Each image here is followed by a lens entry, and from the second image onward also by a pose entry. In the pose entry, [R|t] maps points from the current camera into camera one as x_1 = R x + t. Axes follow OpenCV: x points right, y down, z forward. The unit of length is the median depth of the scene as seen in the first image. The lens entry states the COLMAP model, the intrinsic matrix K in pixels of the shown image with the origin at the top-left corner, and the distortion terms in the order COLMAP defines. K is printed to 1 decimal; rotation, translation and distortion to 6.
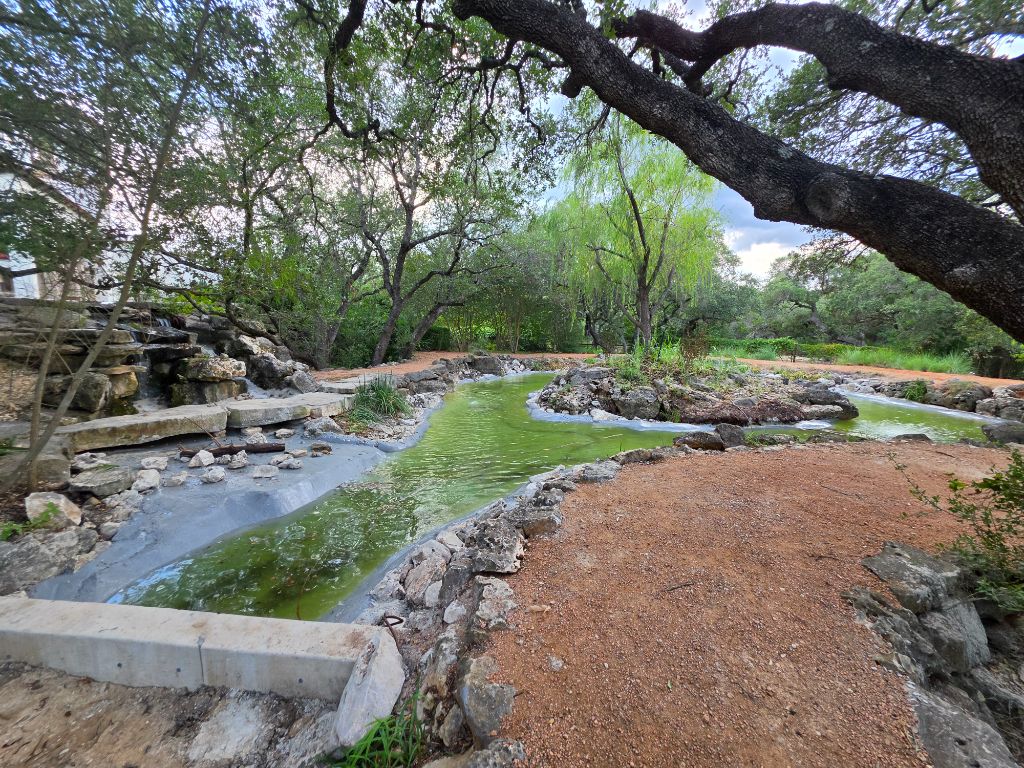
lens RADIAL K [[407.2, 0, 511.0], [0, 407.2, 384.4], [0, 0, 1]] dist [-0.003597, 0.001530]
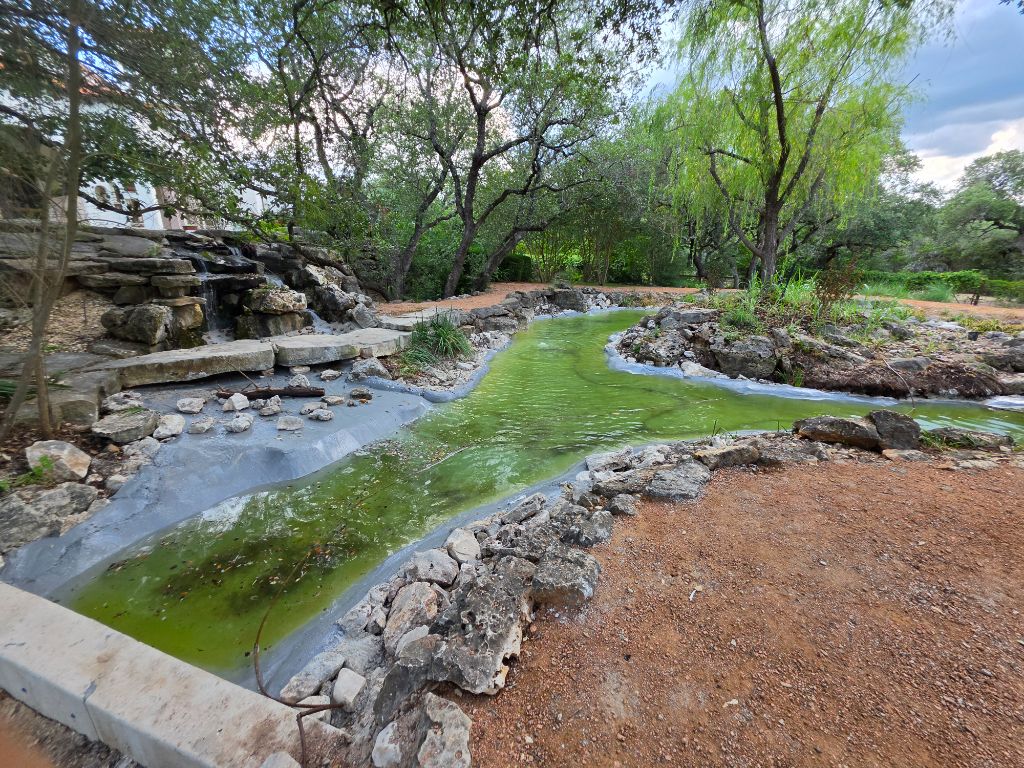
lens RADIAL K [[407.2, 0, 512.3], [0, 407.2, 382.4], [0, 0, 1]] dist [-0.003597, 0.001530]
pose [[0.976342, 0.066265, -0.205828, 0.036530], [-0.031630, 0.985414, 0.167207, -0.025599], [0.213906, -0.156741, 0.964197, 0.142784]]
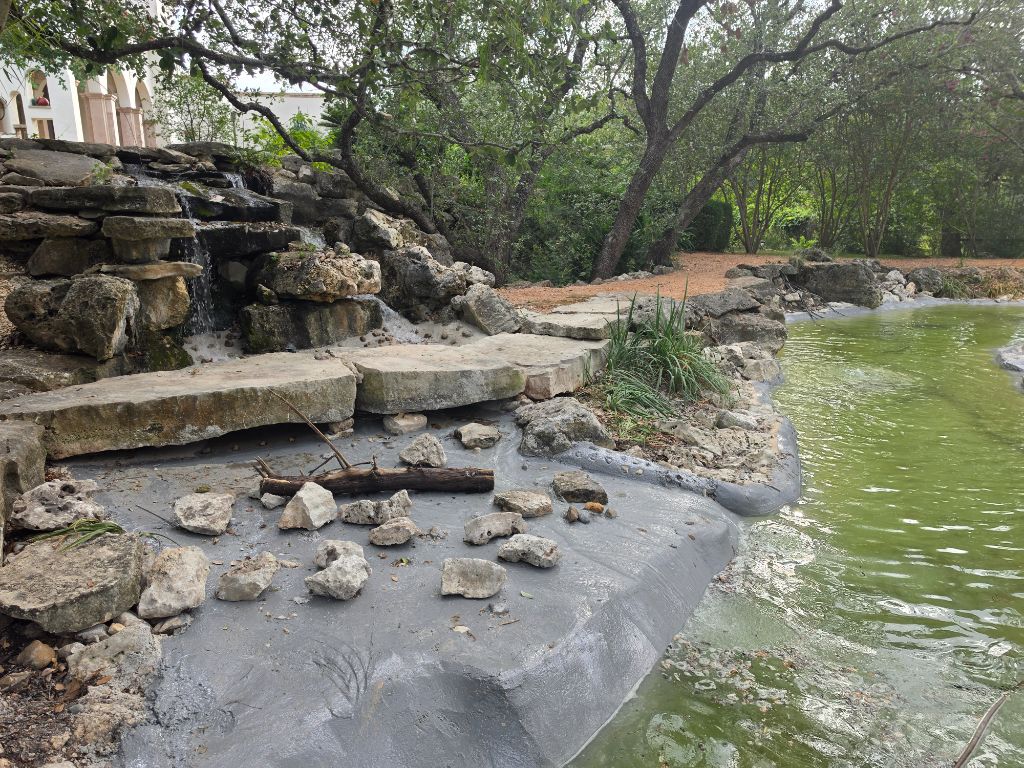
lens RADIAL K [[703.3, 0, 513.2], [0, 703.3, 387.1], [0, 0, 1]] dist [0.043534, -0.046596]
pose [[0.938508, 0.066038, -0.338883, -0.228492], [-0.033928, 0.994427, 0.099824, 0.001654], [0.343586, -0.082188, 0.935518, 0.287090]]
